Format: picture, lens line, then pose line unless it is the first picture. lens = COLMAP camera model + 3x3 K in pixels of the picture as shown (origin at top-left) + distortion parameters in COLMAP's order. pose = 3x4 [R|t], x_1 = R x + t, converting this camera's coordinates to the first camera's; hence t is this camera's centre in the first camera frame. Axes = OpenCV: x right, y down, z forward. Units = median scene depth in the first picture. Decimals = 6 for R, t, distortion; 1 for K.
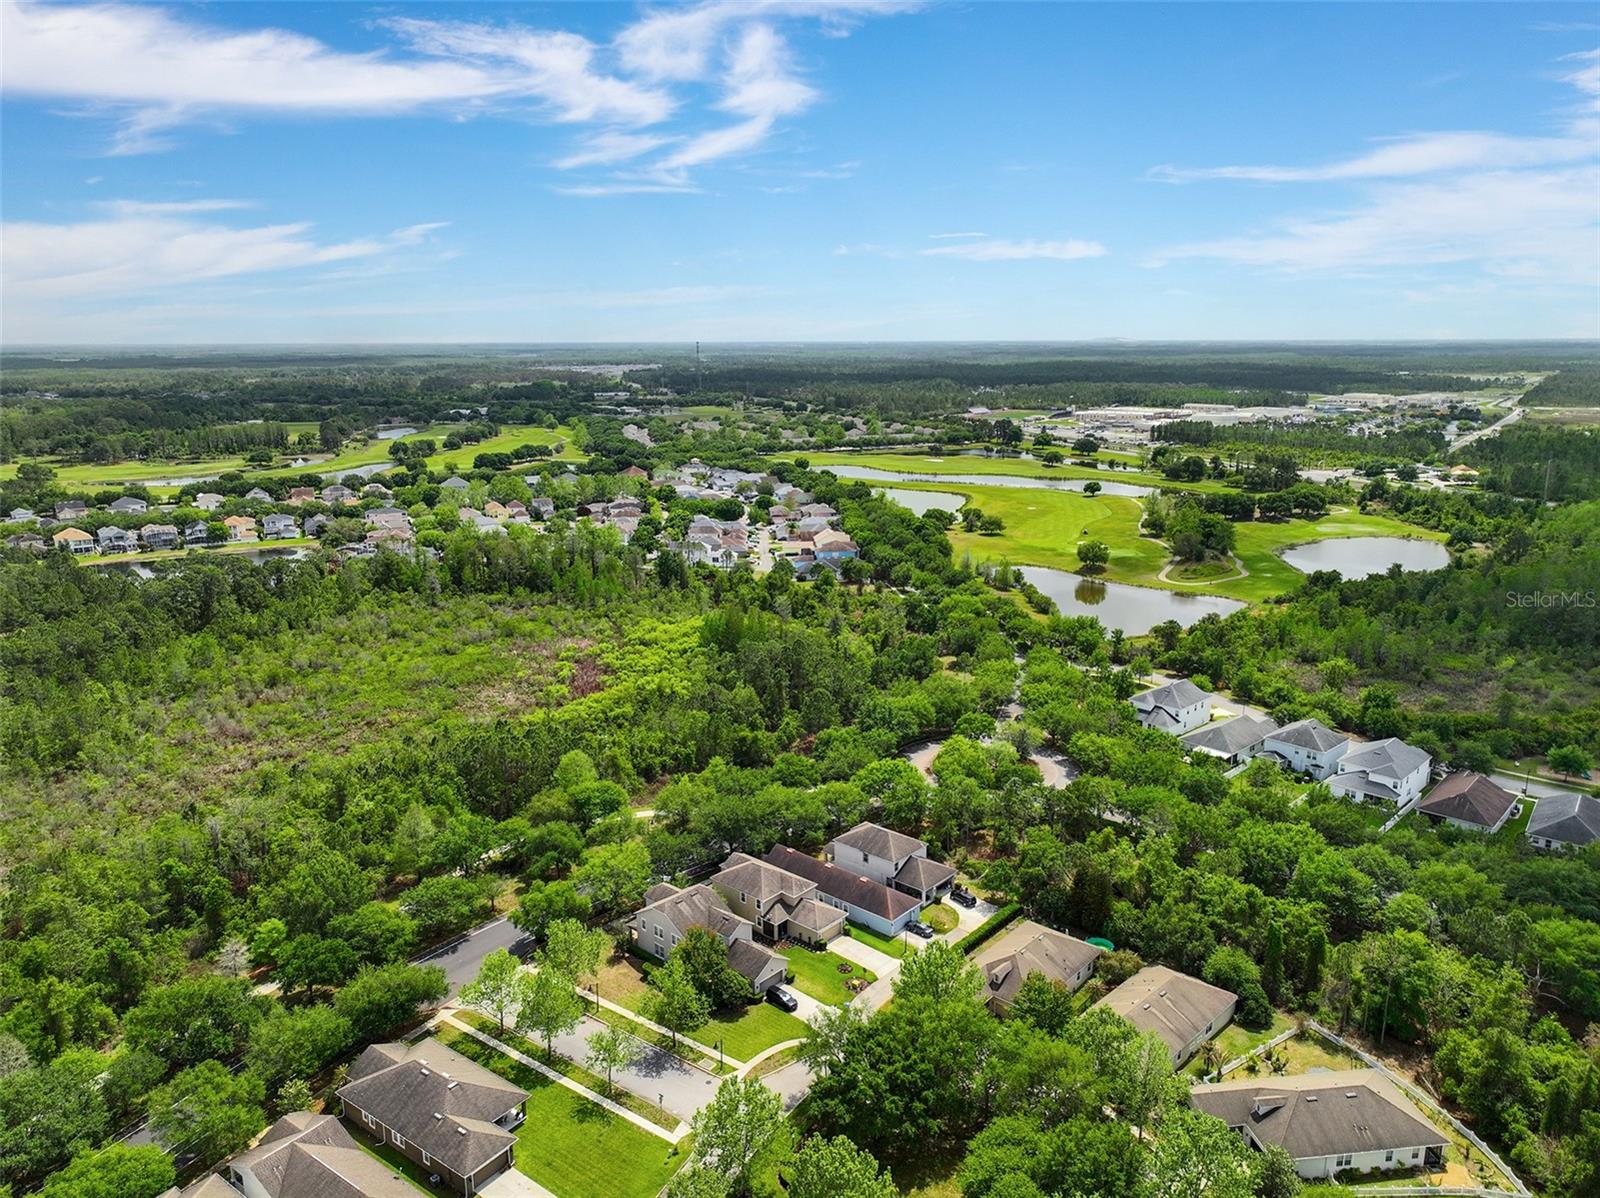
lens RADIAL K [[1121.6, 0, 802.0], [0, 1121.6, 597.8], [0, 0, 1]] dist [-0.000764, 0.012801]
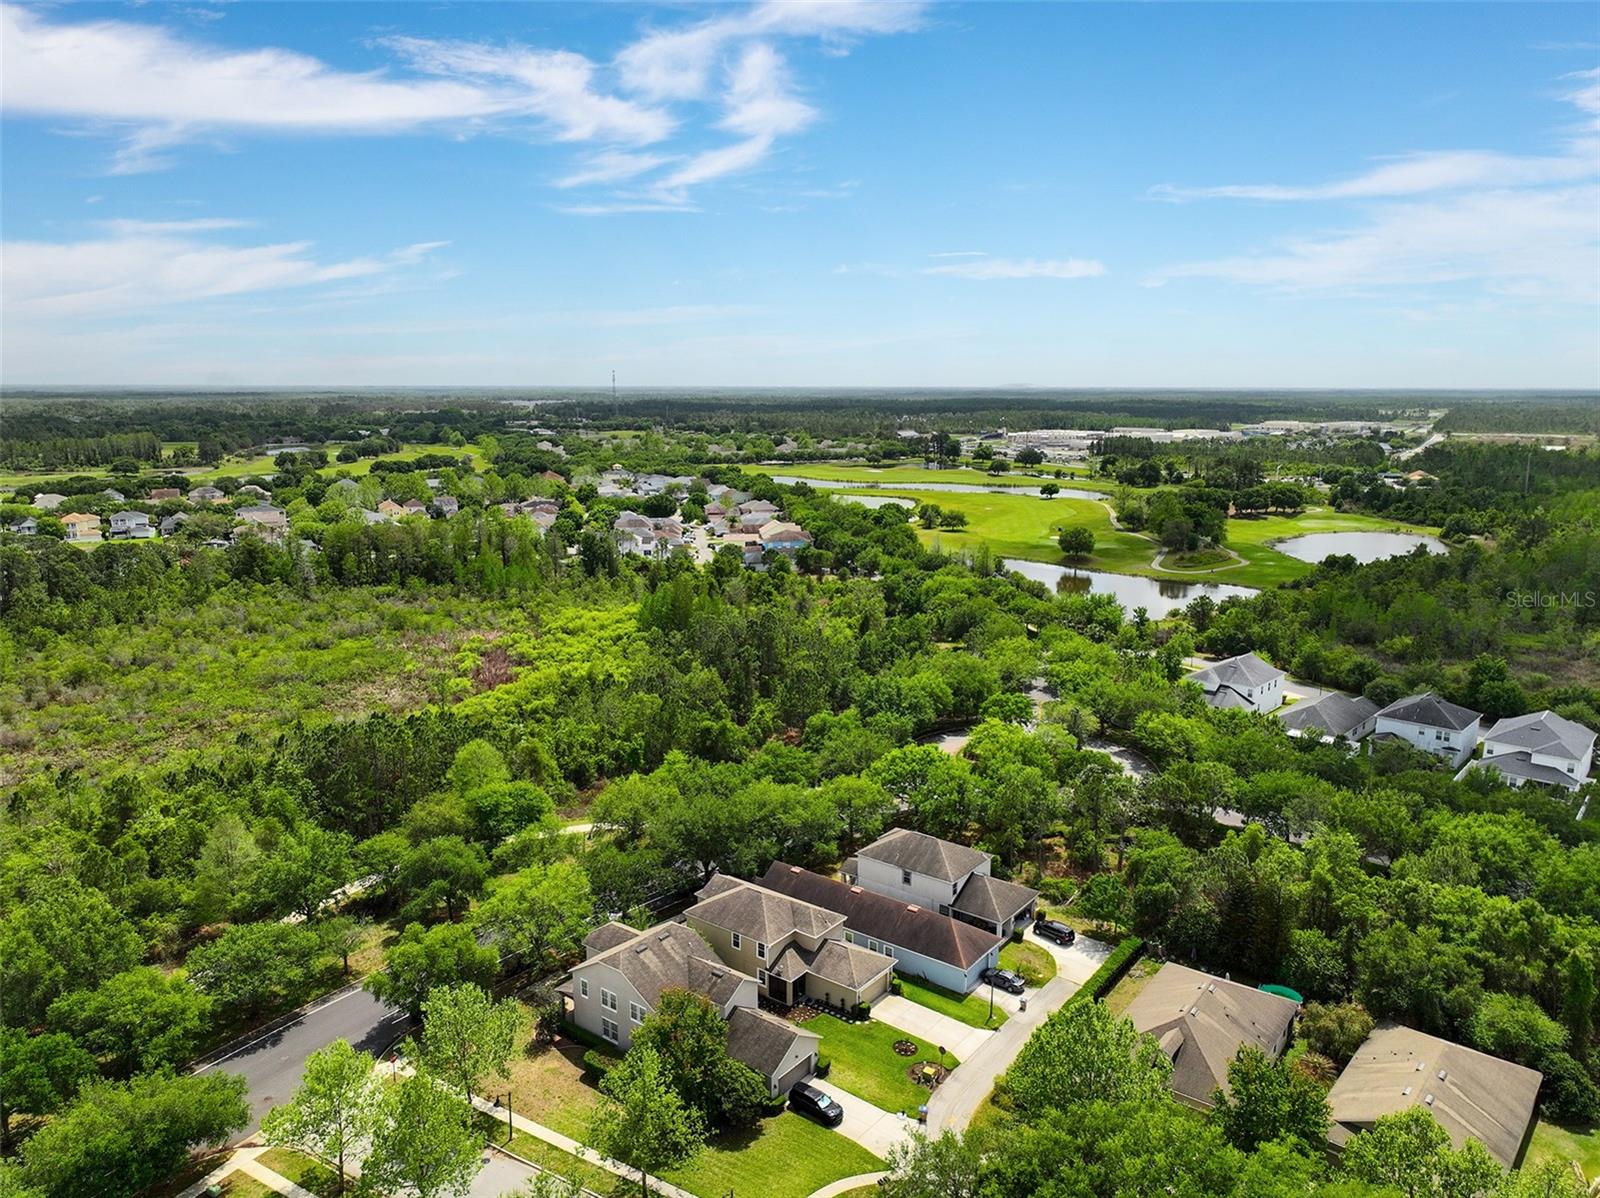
lens RADIAL K [[1121.6, 0, 802.0], [0, 1121.6, 597.8], [0, 0, 1]] dist [-0.000764, 0.012801]
pose [[0.997110, -0.008157, 0.075532, -0.044948], [0.011141, 0.999170, -0.039170, 0.067657], [-0.075150, 0.039898, 0.996374, 0.244369]]
